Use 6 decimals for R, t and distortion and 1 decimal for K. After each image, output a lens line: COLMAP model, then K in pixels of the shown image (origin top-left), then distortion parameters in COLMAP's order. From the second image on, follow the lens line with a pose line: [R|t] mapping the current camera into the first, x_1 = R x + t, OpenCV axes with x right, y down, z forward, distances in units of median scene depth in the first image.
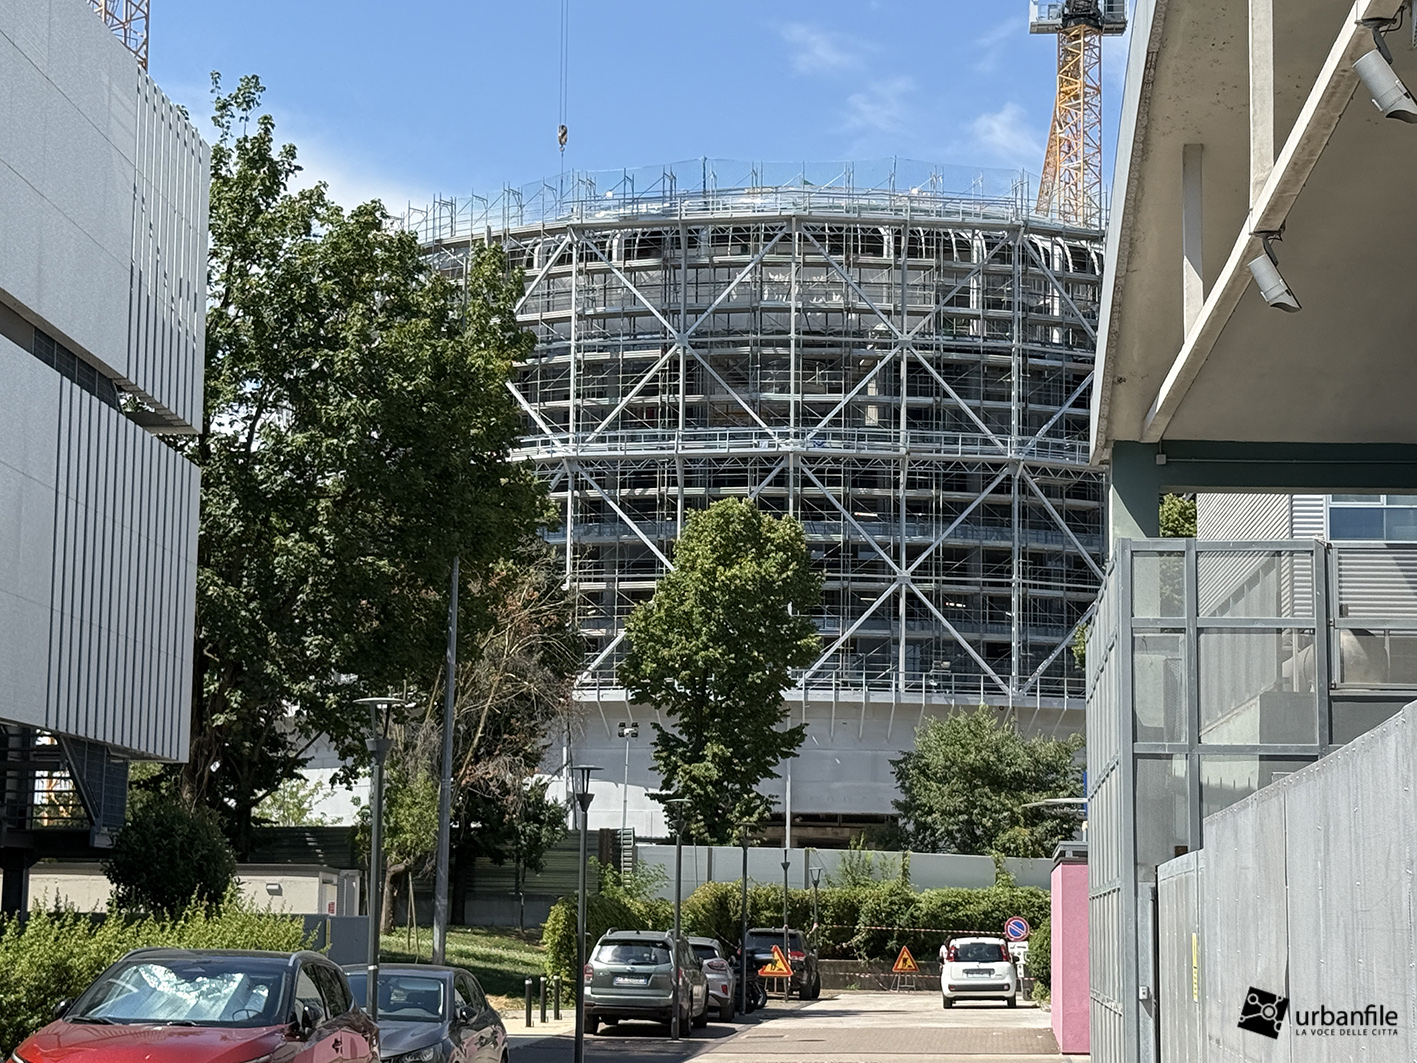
lens RADIAL K [[2834.8, 0, 708.6], [0, 2834.8, 529.2], [0, 0, 1]] dist [0.054686, 0.000000]
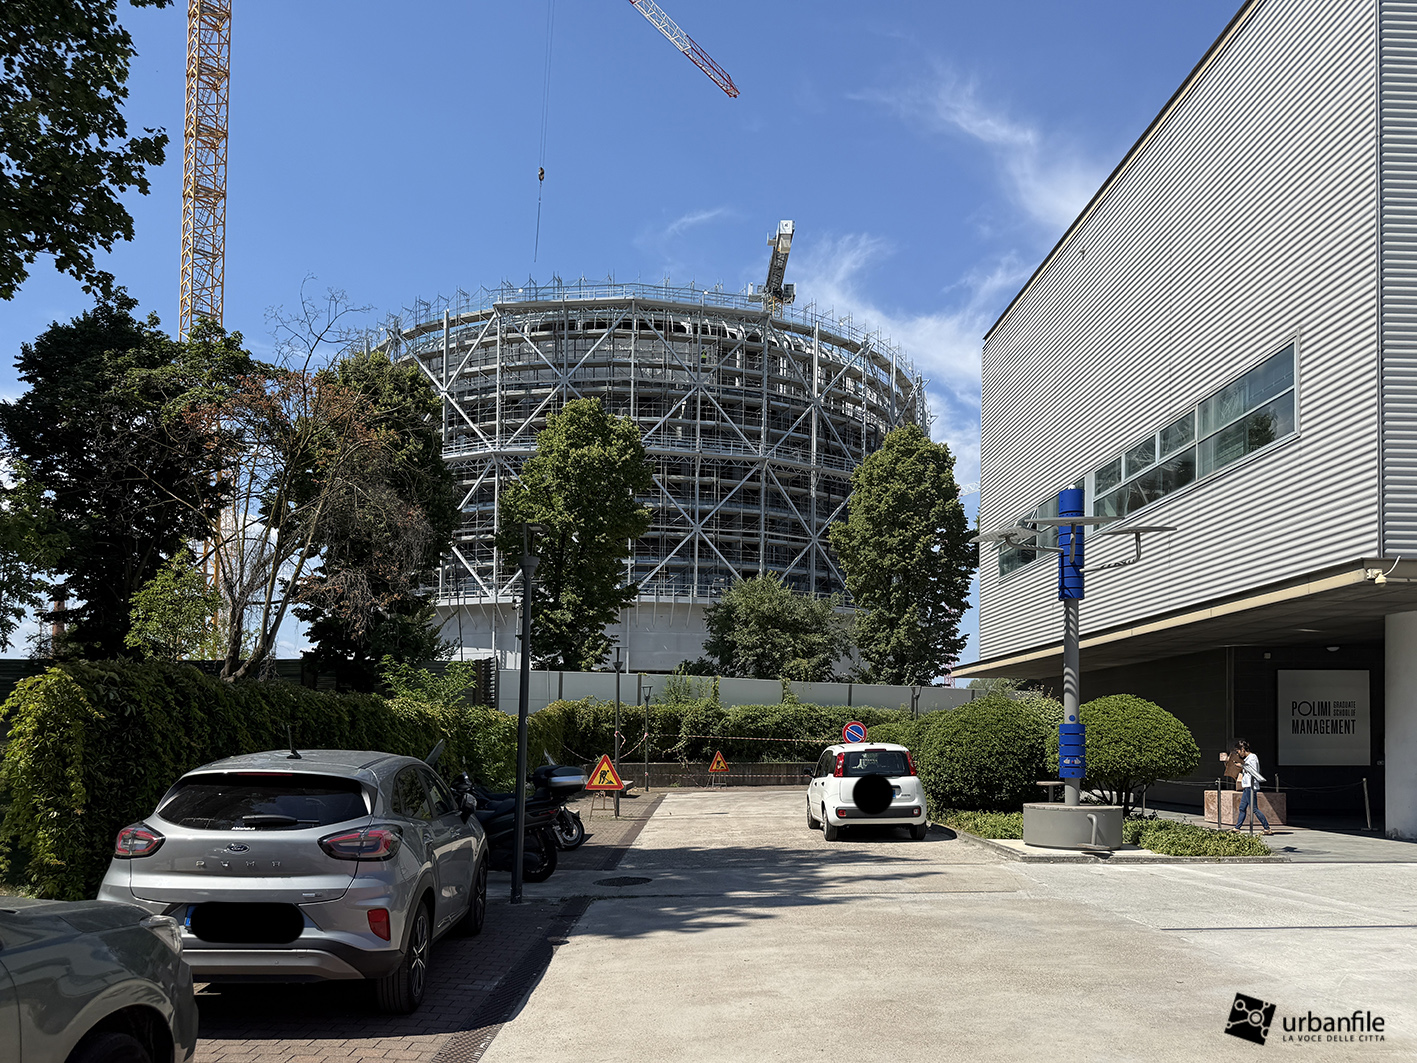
lens RADIAL K [[1004.6, 0, 712.2], [0, 1004.6, 539.0], [0, 0, 1]] dist [0.064251, 0.000301]
pose [[0.994130, 0.010350, 0.107697, 0.017147], [-0.004094, 0.998299, -0.058150, 0.075454], [-0.108115, 0.057368, 0.992482, 0.525683]]
